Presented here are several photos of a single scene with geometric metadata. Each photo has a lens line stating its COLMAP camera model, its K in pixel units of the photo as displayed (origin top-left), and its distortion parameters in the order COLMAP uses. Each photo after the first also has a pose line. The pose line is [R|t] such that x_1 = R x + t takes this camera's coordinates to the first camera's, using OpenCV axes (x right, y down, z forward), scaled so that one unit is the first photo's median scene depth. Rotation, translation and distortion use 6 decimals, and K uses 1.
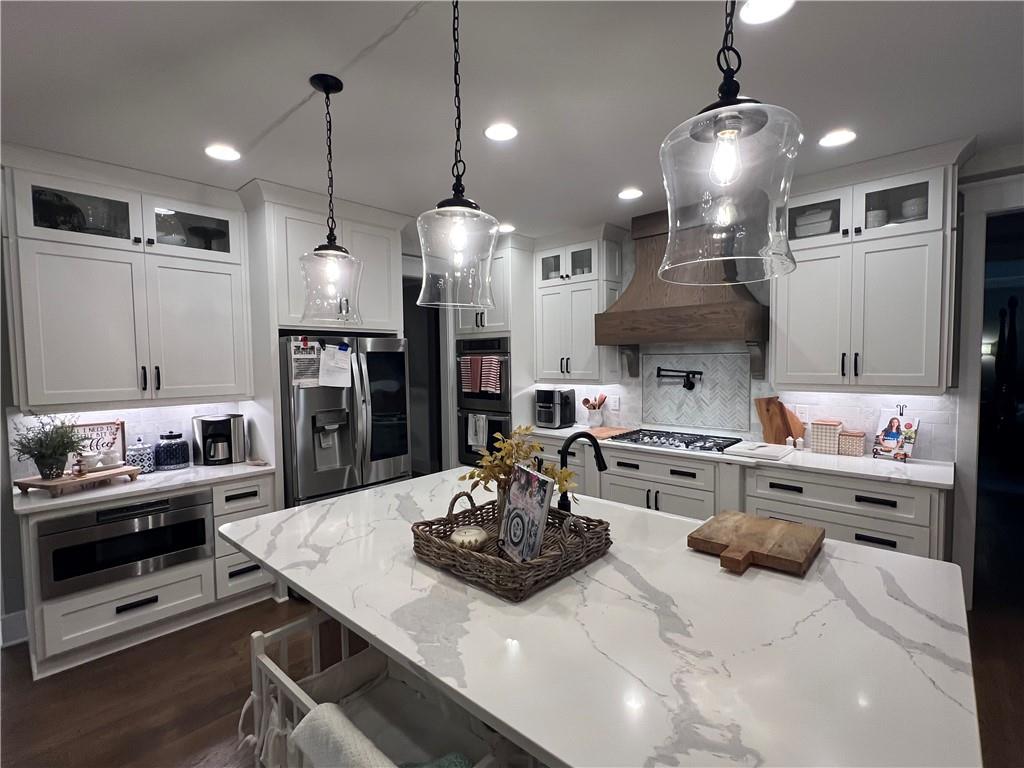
lens RADIAL K [[481.3, 0, 512.0], [0, 481.3, 384.0], [0, 0, 1]] dist [0.000766, -0.000073]
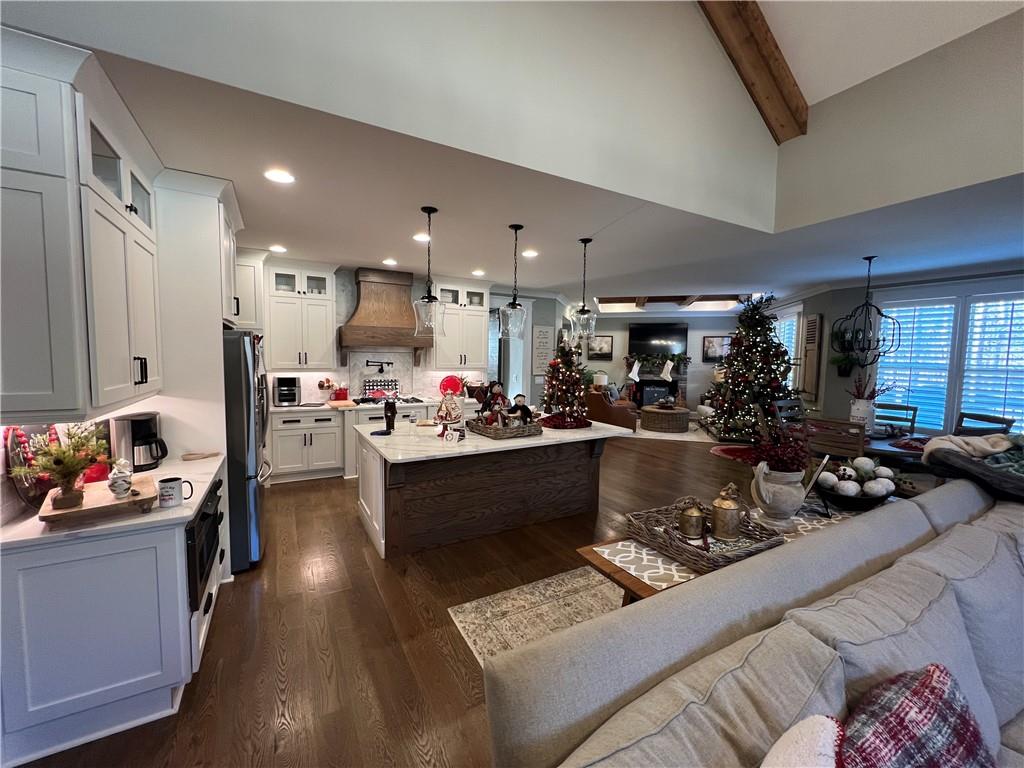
lens RADIAL K [[410.2, 0, 510.8], [0, 410.2, 382.1], [0, 0, 1]] dist [-0.002133, -0.000299]
pose [[0.301858, -0.047375, 0.952175, -0.855094], [0.030348, 0.998736, 0.040071, -0.000251], [-0.952870, 0.016800, 0.302914, 0.100219]]
